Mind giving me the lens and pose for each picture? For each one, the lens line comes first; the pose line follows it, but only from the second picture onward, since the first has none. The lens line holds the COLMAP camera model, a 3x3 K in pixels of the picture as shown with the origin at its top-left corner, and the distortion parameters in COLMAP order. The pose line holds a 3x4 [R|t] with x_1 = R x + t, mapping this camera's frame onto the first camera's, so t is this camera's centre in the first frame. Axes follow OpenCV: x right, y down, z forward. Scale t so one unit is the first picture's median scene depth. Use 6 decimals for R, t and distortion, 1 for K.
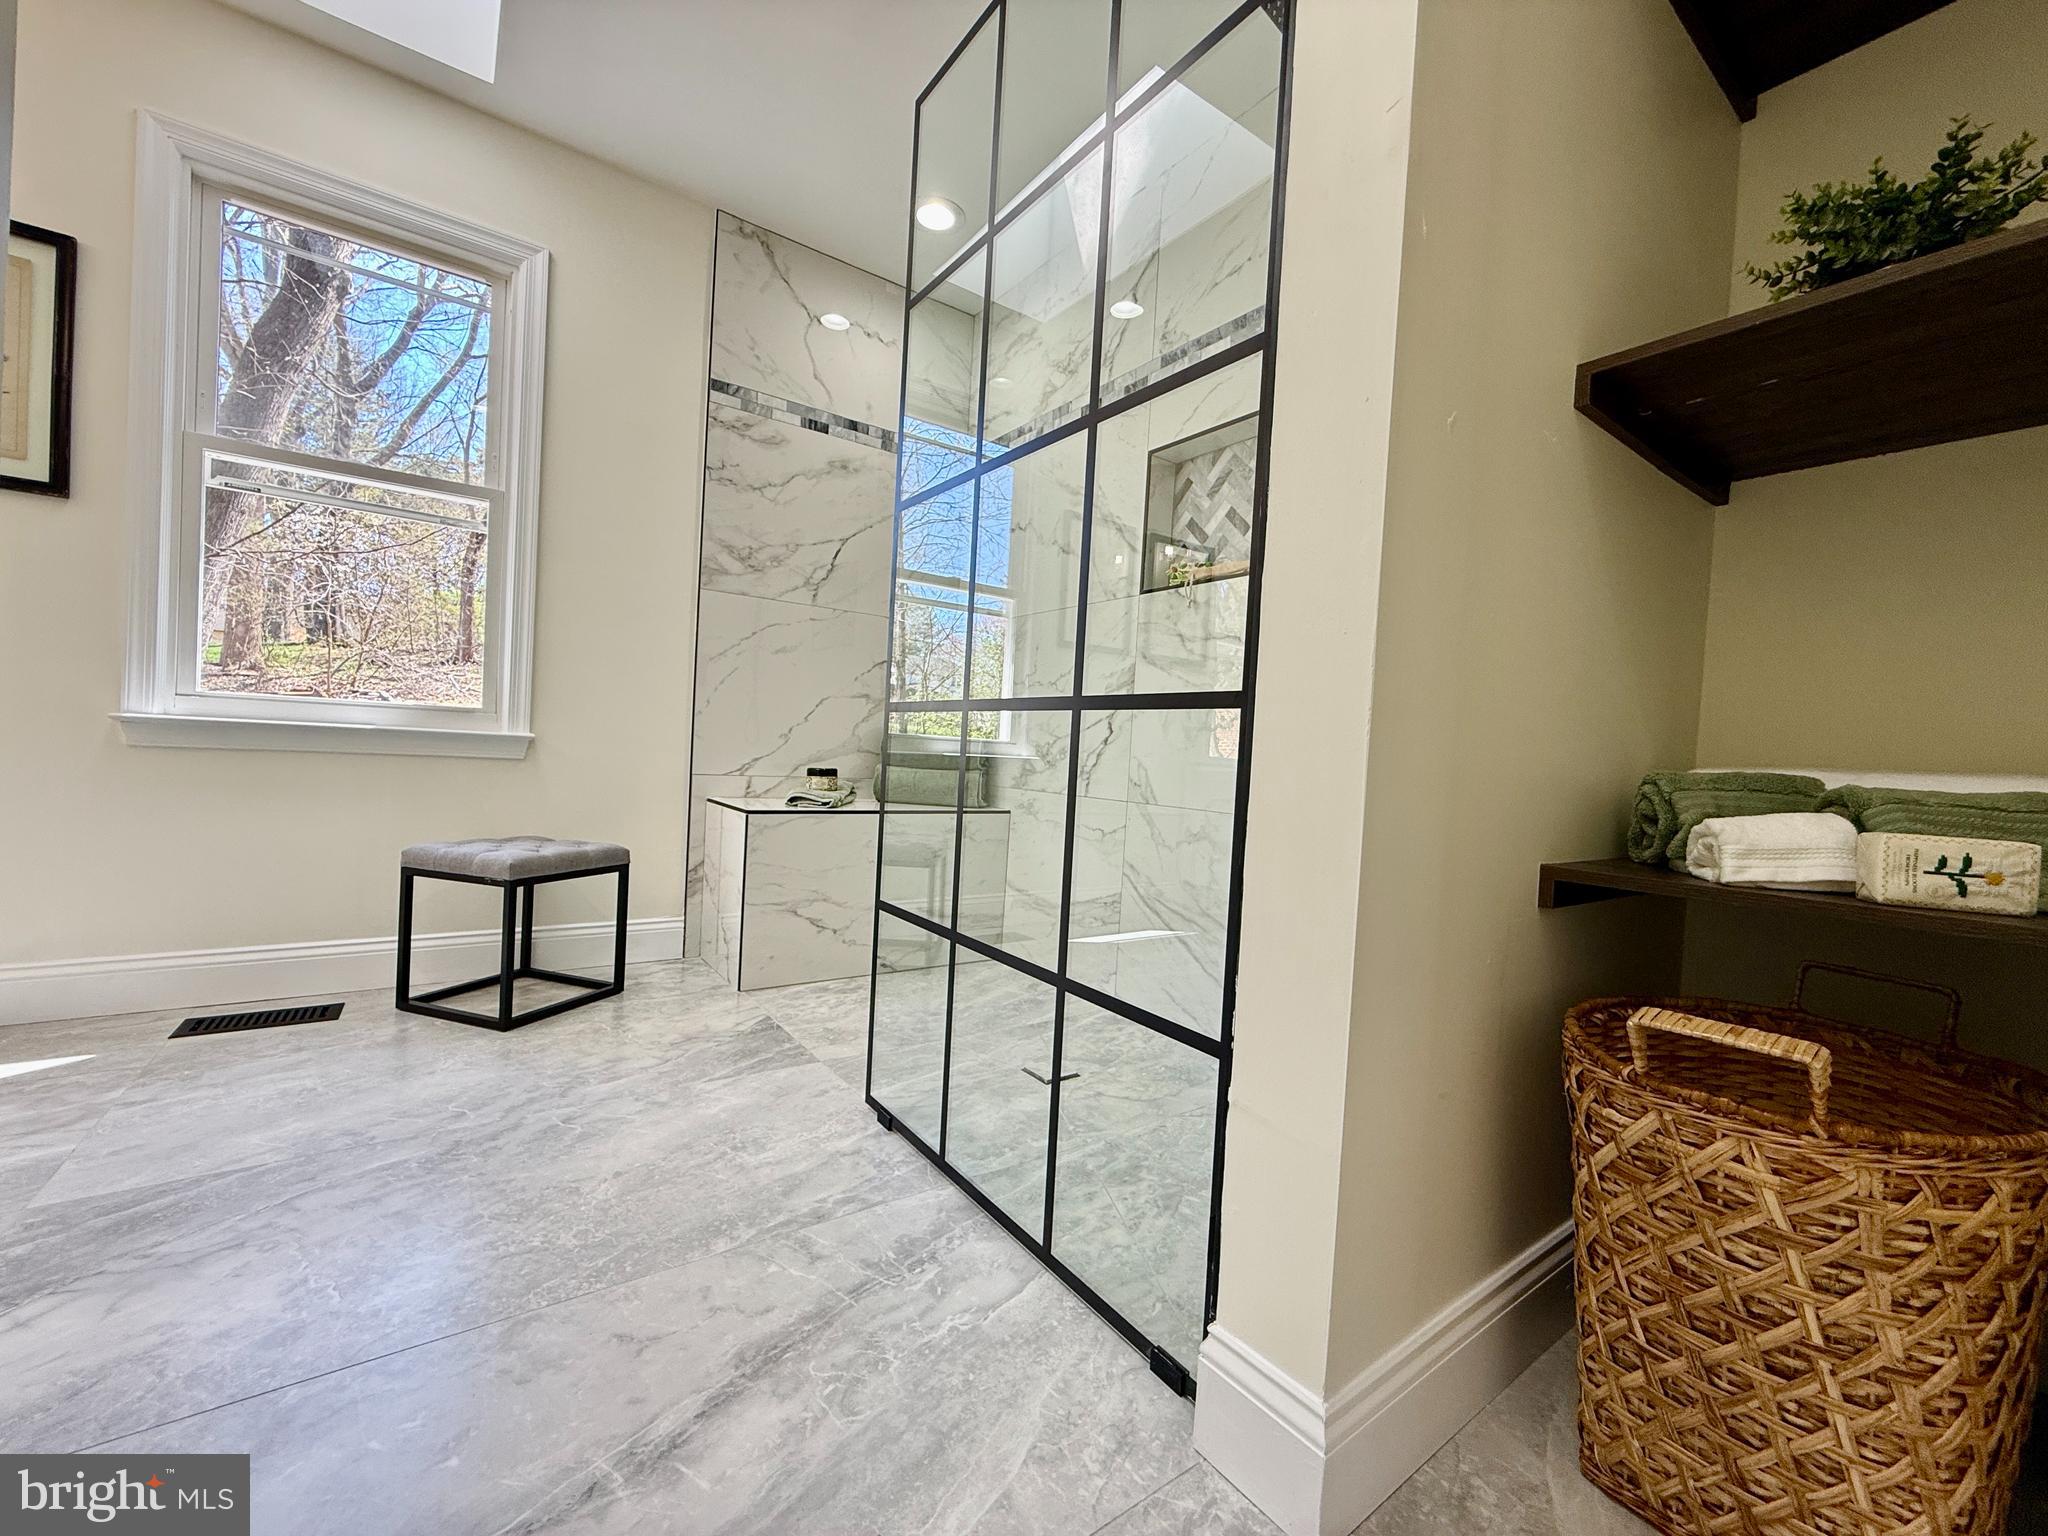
lens RADIAL K [[811.6, 0, 1020.7], [0, 811.6, 765.9], [0, 0, 1]] dist [-0.002730, 0.000321]
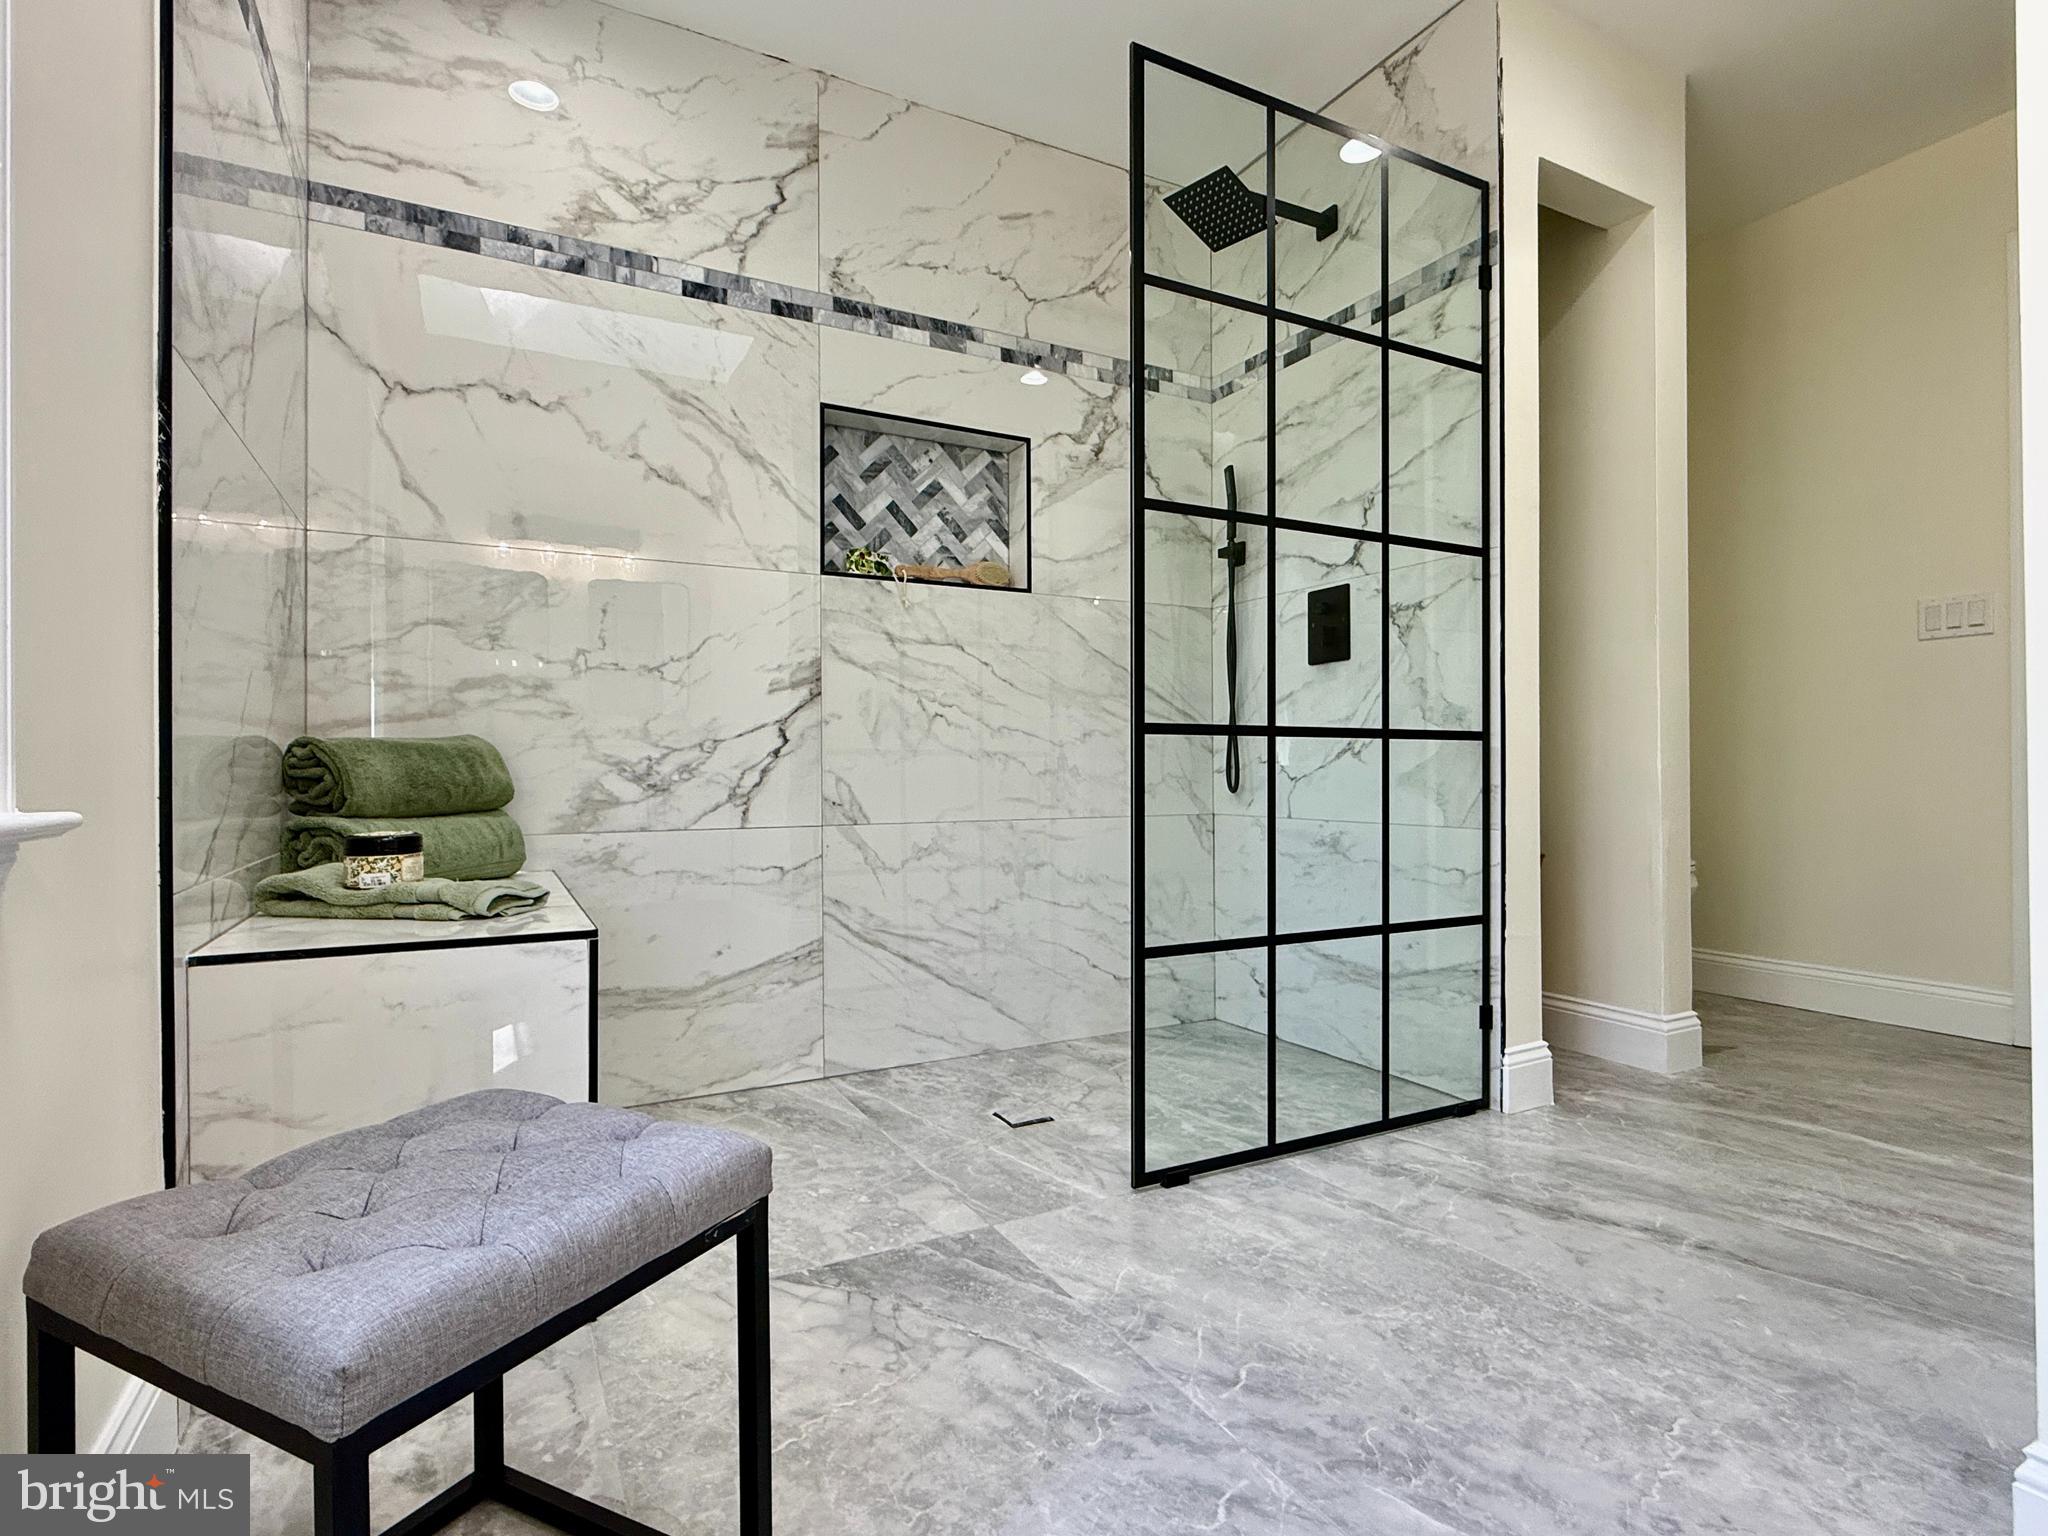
lens RADIAL K [[1017.1, 0, 1018.8], [0, 1017.1, 765.8], [0, 0, 1]] dist [0.000213, -0.000593]
pose [[0.141158, -0.051646, 0.988639, -1.143416], [0.028787, 0.998430, 0.048047, -0.080738], [-0.989569, 0.021678, 0.142423, 0.874677]]
